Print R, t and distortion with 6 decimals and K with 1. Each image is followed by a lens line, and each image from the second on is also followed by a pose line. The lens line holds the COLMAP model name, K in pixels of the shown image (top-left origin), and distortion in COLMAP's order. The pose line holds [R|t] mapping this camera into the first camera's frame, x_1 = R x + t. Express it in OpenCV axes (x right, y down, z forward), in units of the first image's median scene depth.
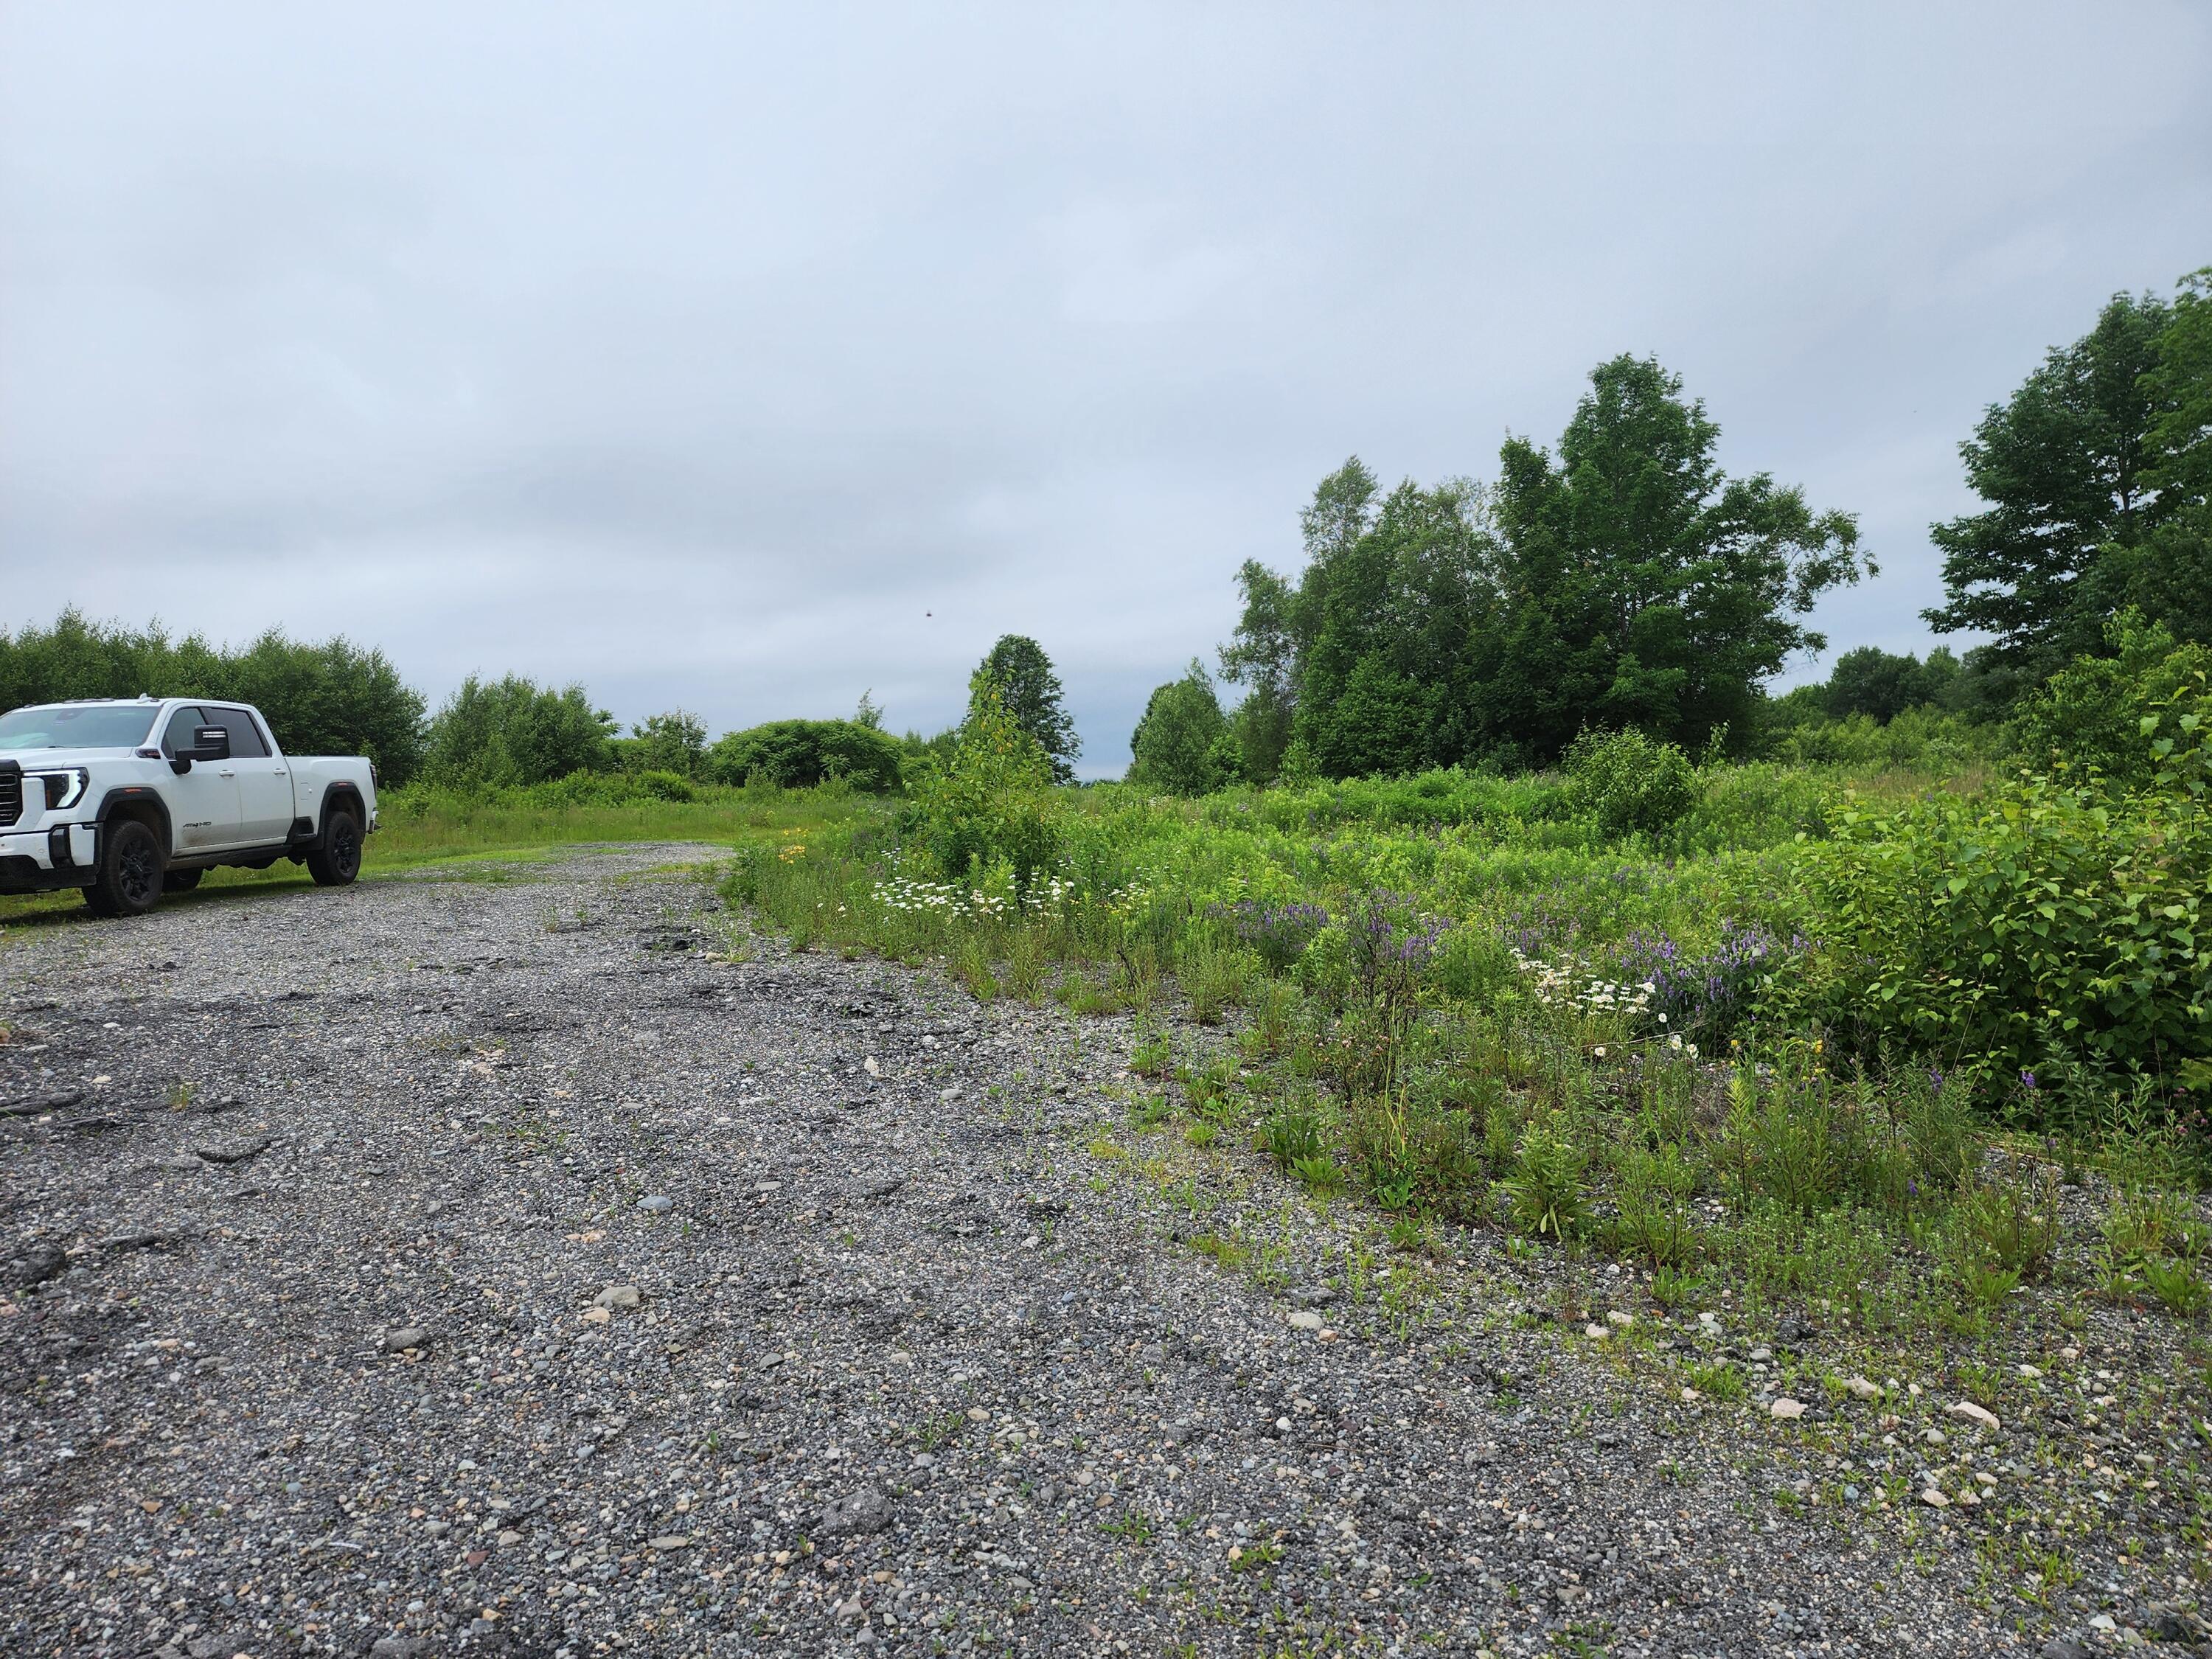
lens RADIAL K [[1465.6, 0, 1094.8], [0, 1465.6, 813.3], [0, 0, 1]] dist [0.065628, -0.050319]
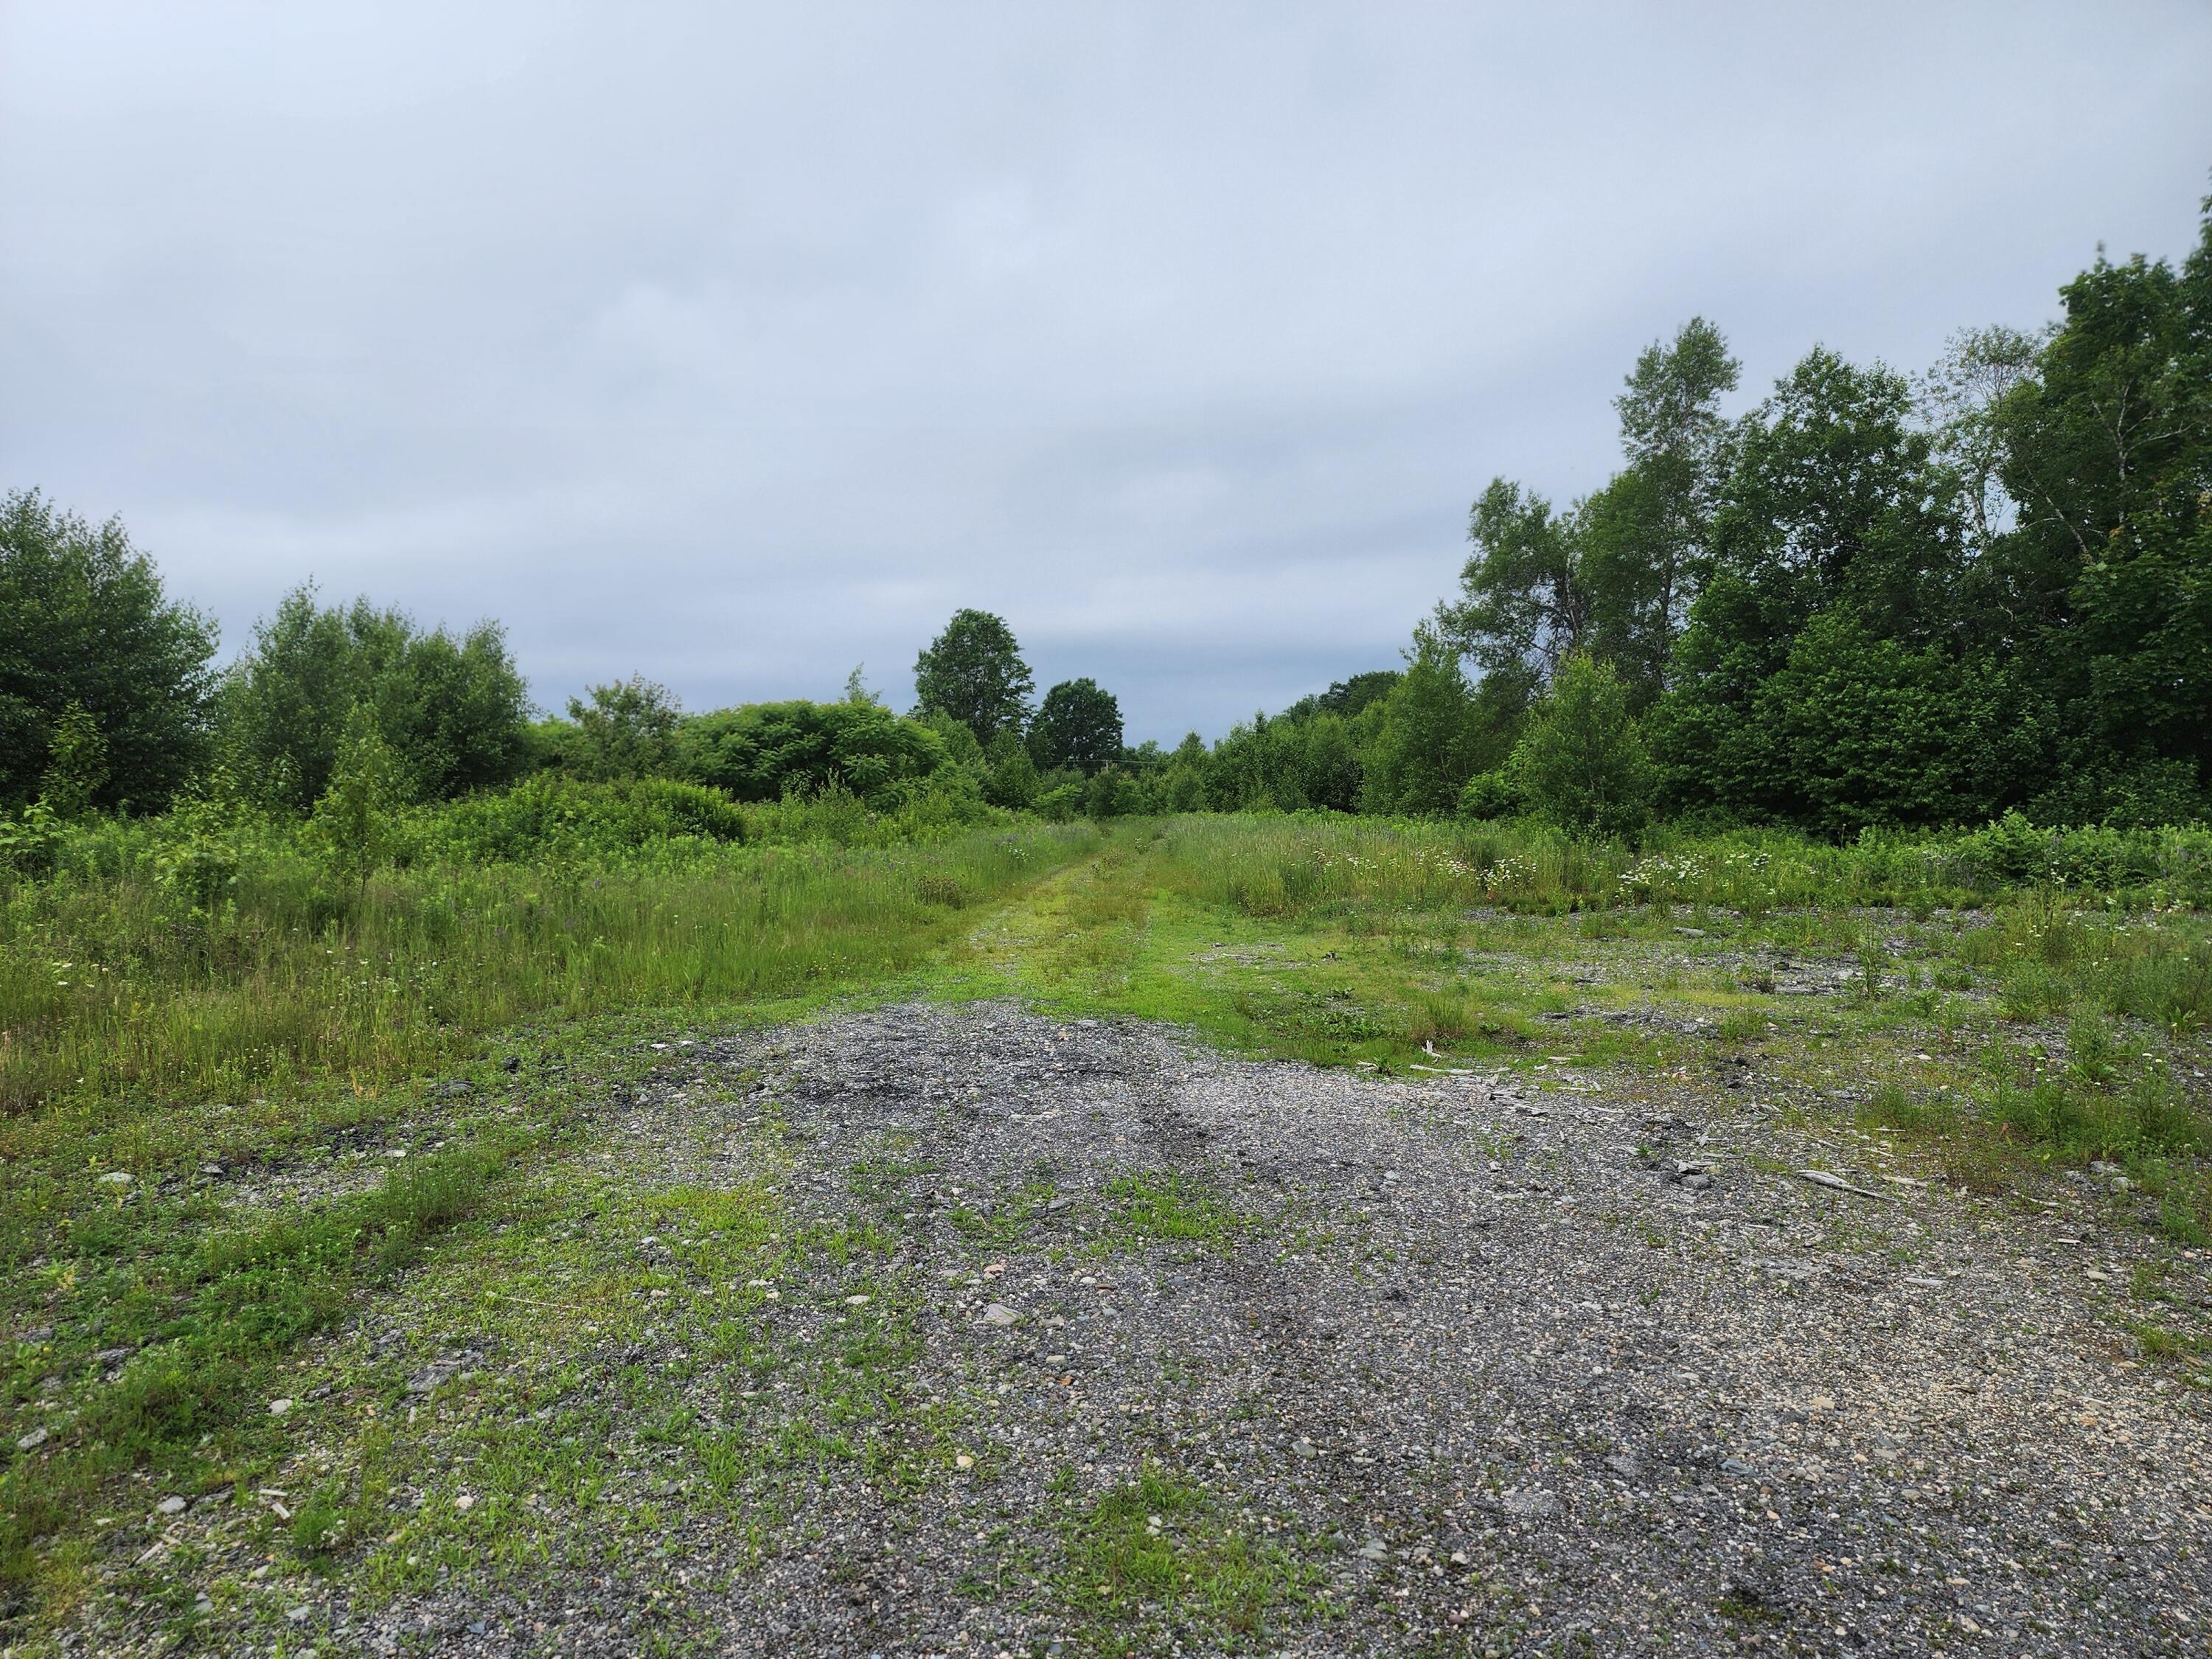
lens RADIAL K [[1465.6, 0, 1087.1], [0, 1465.6, 817.8], [0, 0, 1]] dist [0.065628, -0.050319]
pose [[0.993011, 0.016498, 0.116863, -0.193044], [-0.016571, 0.999863, -0.000352, -0.015958], [-0.116853, -0.001587, 0.993148, 0.414758]]
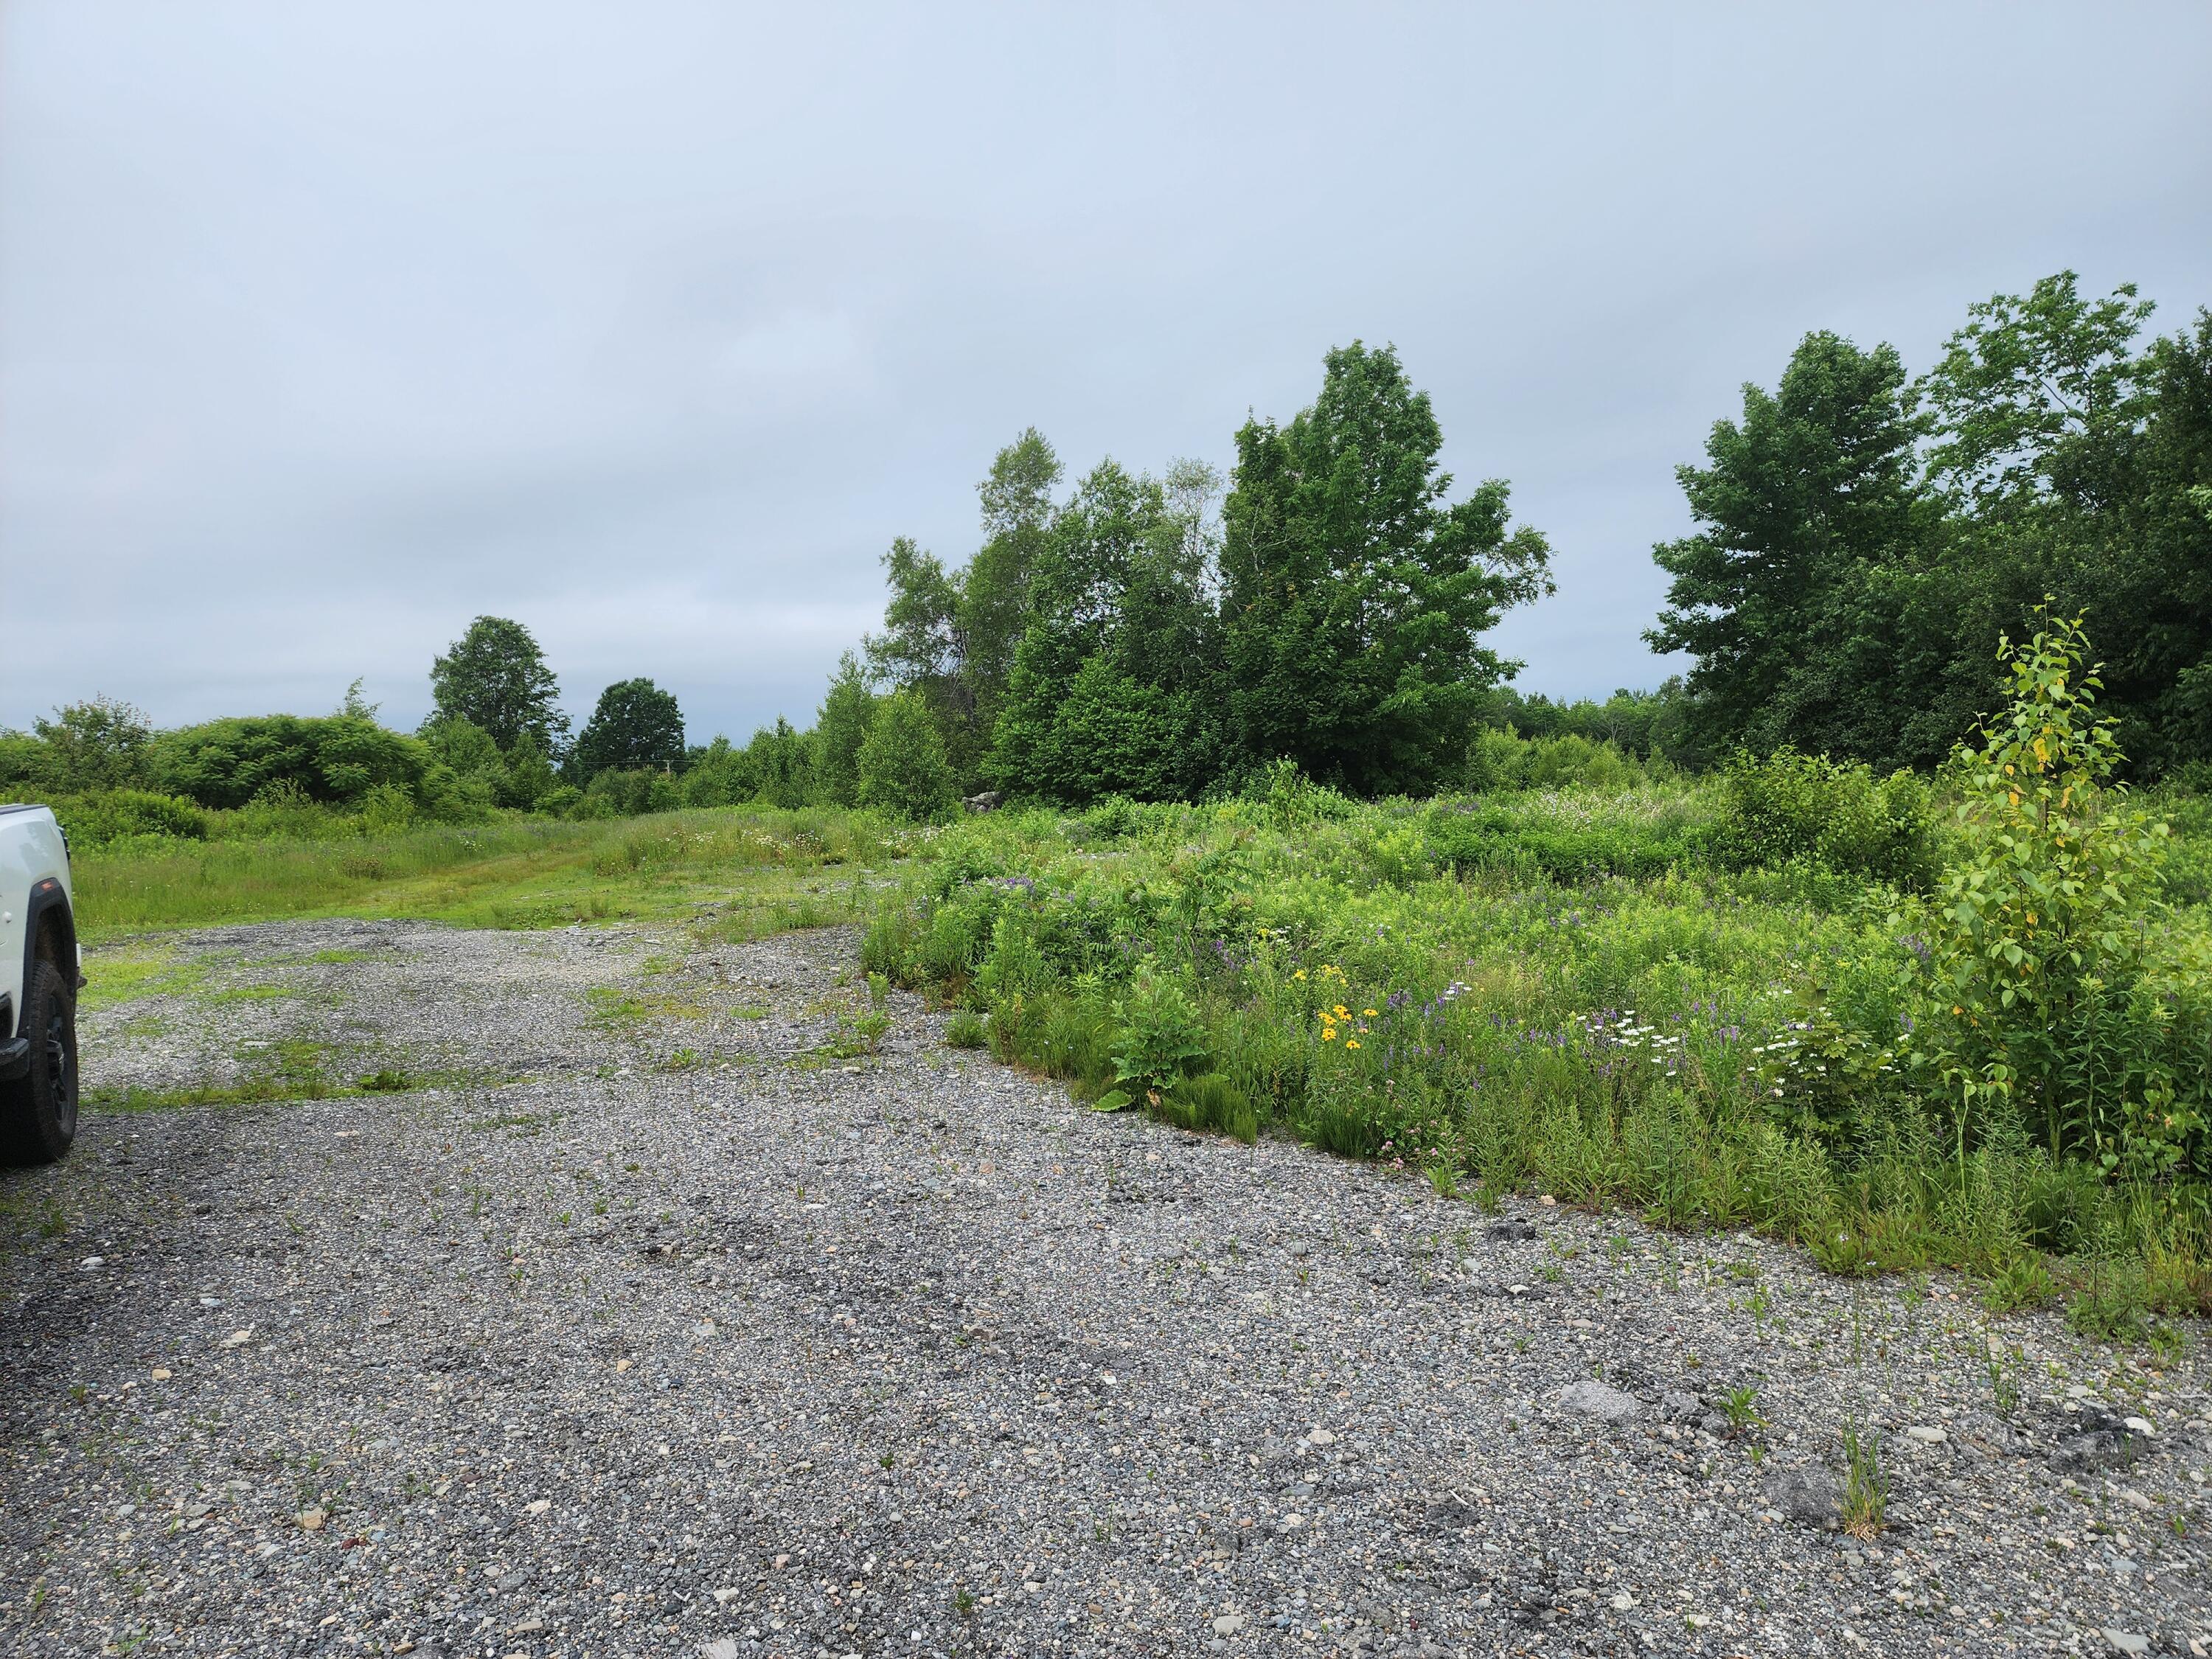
lens RADIAL K [[1465.6, 0, 1117.7], [0, 1465.6, 851.7], [0, 0, 1]] dist [0.065628, -0.050319]
pose [[0.917872, -0.017600, 0.396486, -0.147318], [0.008721, 0.999669, 0.024184, -0.012814], [-0.396780, -0.018740, 0.917722, 0.194291]]
